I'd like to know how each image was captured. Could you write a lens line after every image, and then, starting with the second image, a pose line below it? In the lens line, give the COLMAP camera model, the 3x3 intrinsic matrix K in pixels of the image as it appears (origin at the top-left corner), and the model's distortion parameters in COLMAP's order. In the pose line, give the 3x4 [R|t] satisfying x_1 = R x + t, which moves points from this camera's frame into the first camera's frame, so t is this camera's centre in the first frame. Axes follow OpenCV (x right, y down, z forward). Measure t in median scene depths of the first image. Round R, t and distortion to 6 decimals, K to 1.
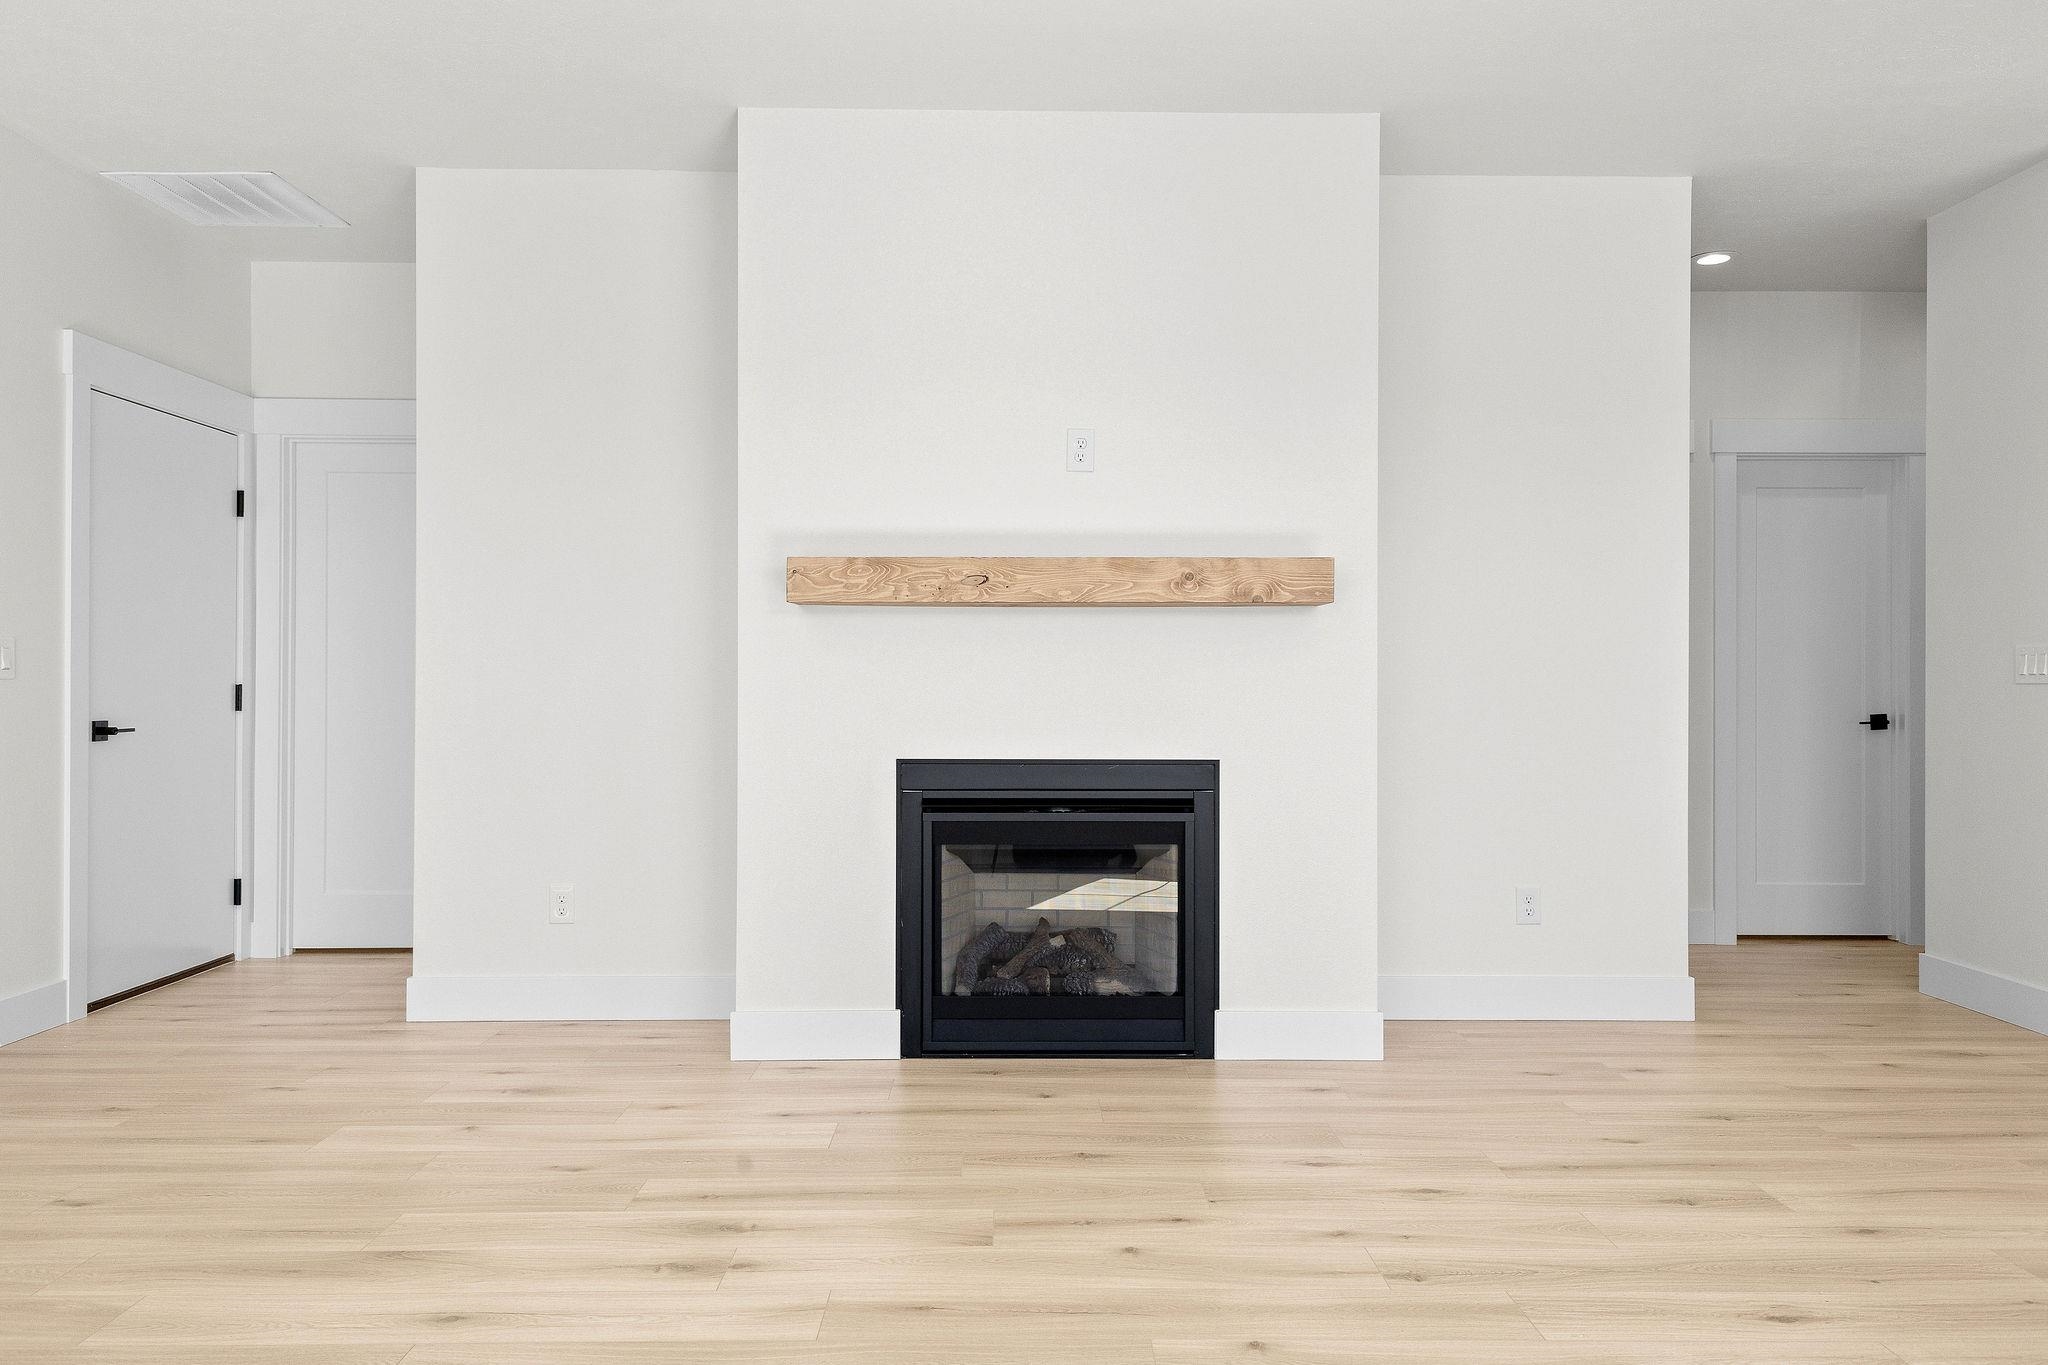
lens RADIAL K [[1449.2, 0, 1044.2], [0, 1449.2, 684.6], [0, 0, 1]] dist [0.030293, -0.017327]
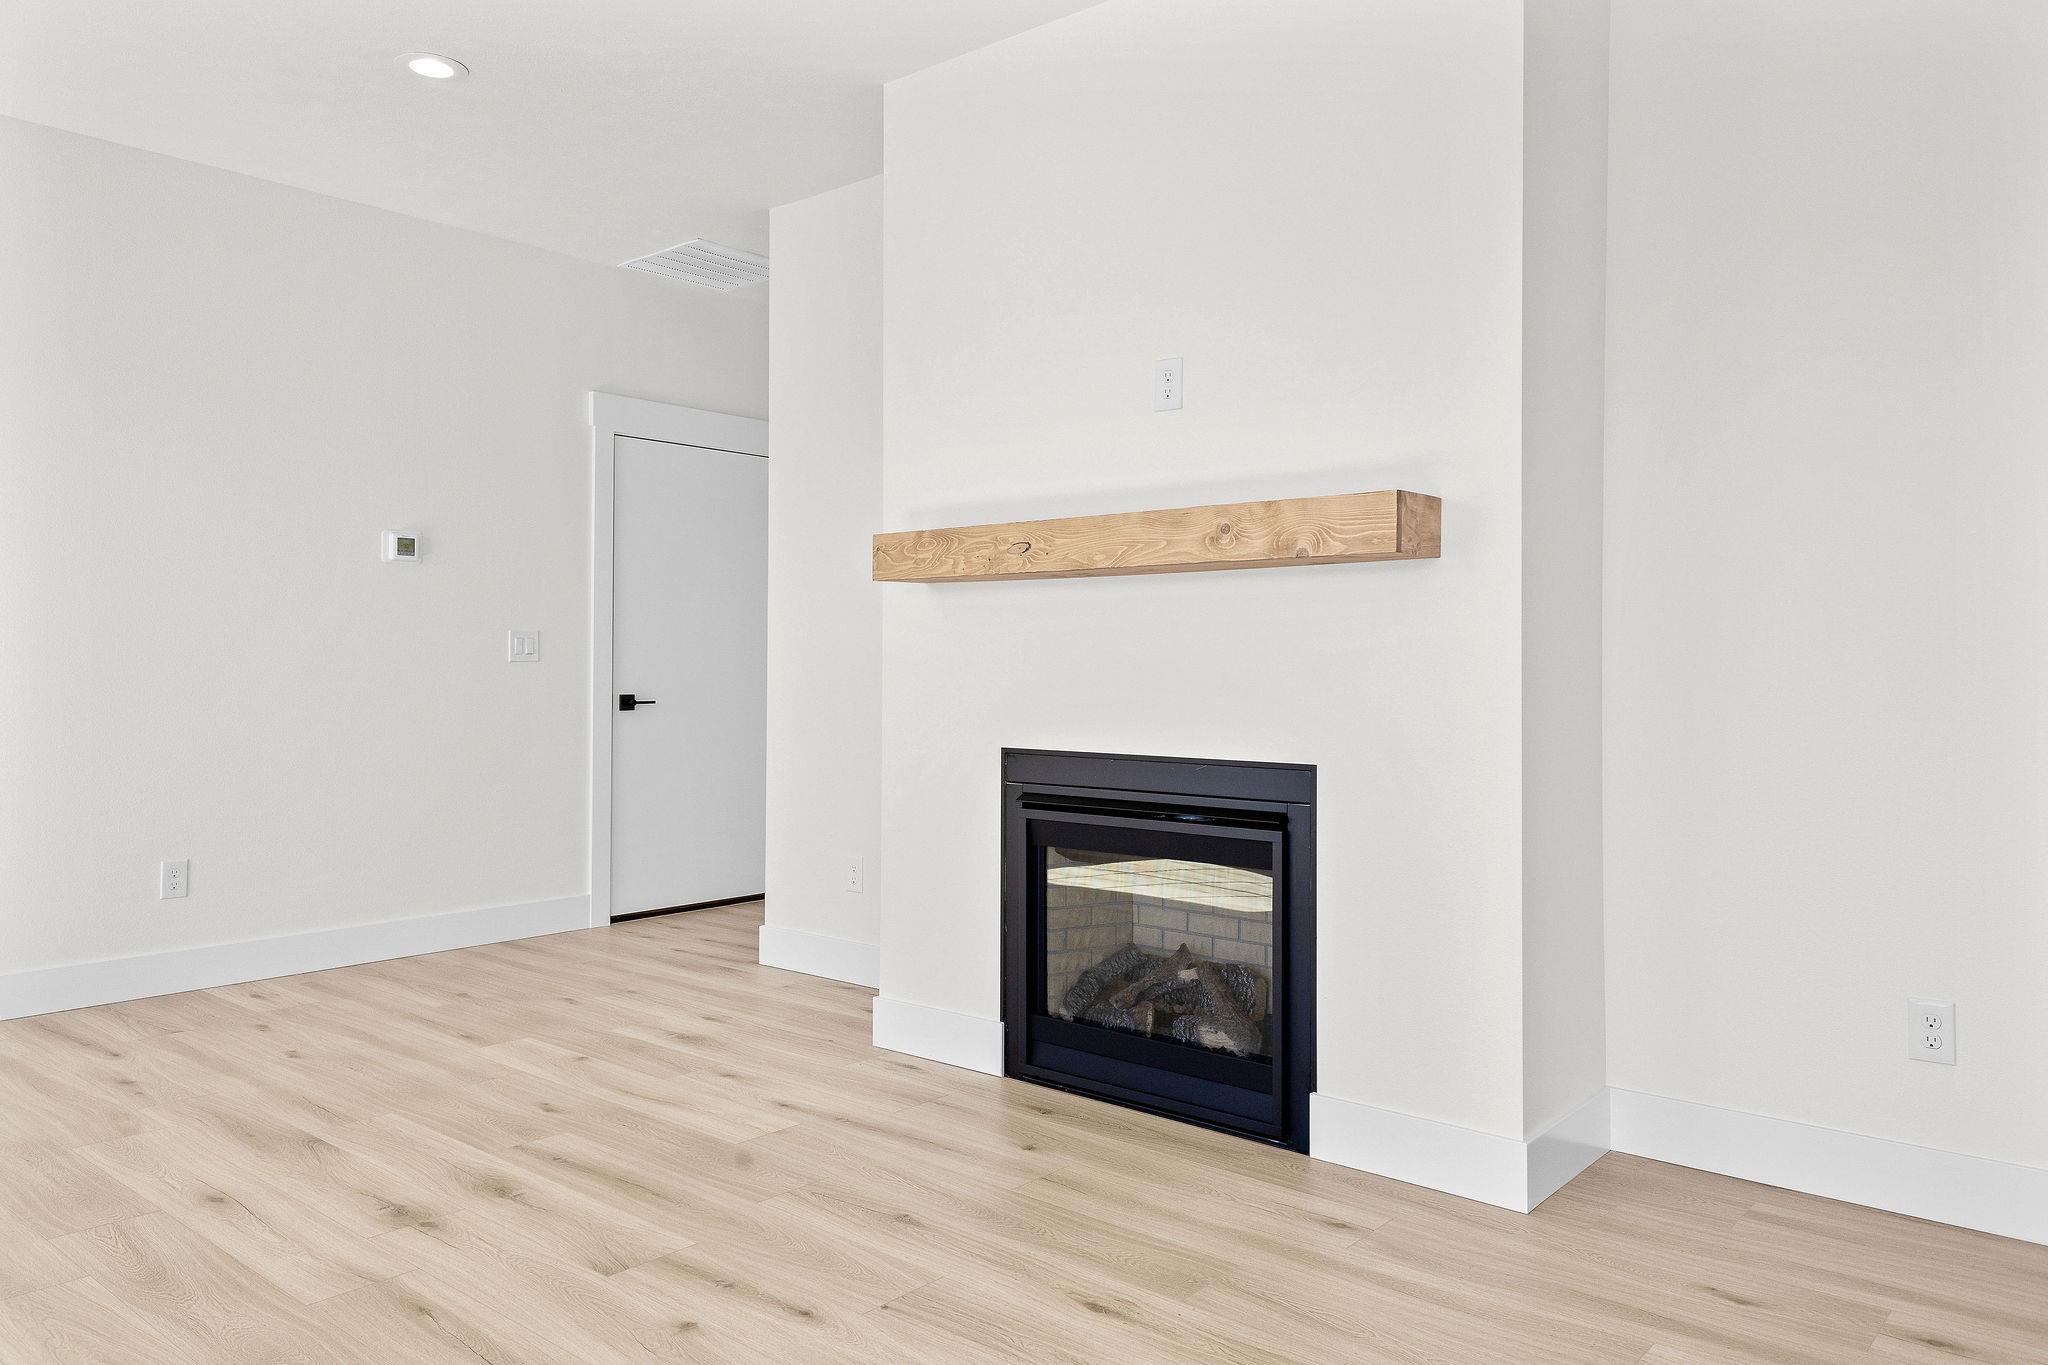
lens RADIAL K [[1449.2, 0, 1031.3], [0, 1449.2, 663.1], [0, 0, 1]] dist [0.030293, -0.017327]
pose [[0.745683, -0.000408, -0.666300, 0.545150], [-0.003162, 0.999986, -0.004151, 0.001757], [0.666293, 0.005202, 0.745672, 0.345337]]
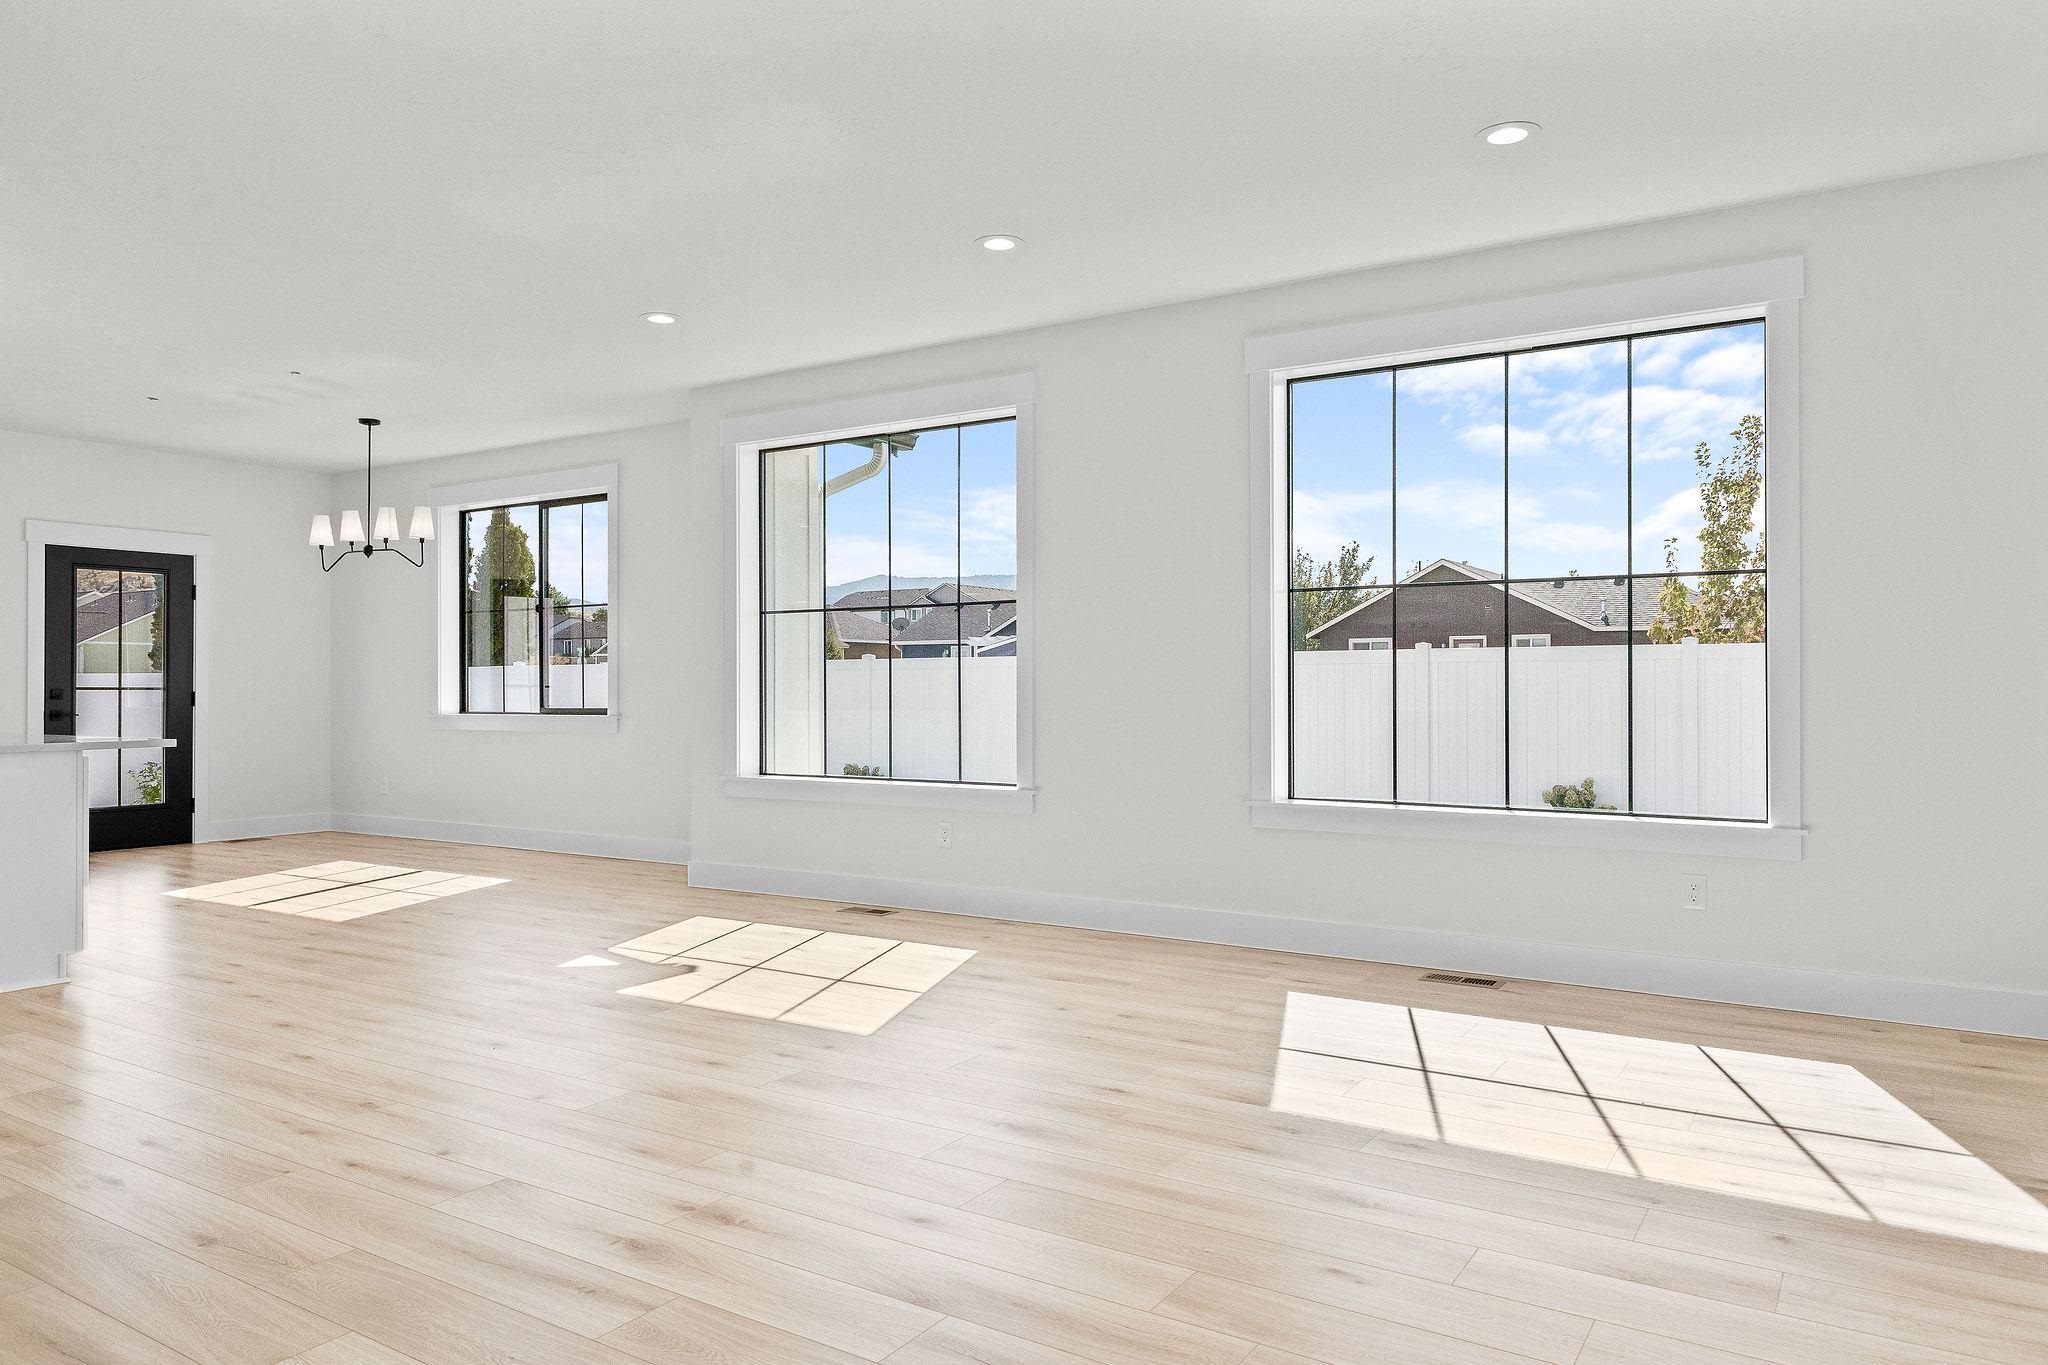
lens RADIAL K [[1325.2, 0, 1010.3], [0, 1325.2, 676.4], [0, 0, 1]] dist [0.009882, 0.001806]
pose [[-0.826802, 0.004541, 0.562475, -0.671776], [0.001130, 0.999979, -0.006413, -0.002053], [-0.562492, -0.004667, -0.826789, 1.157278]]
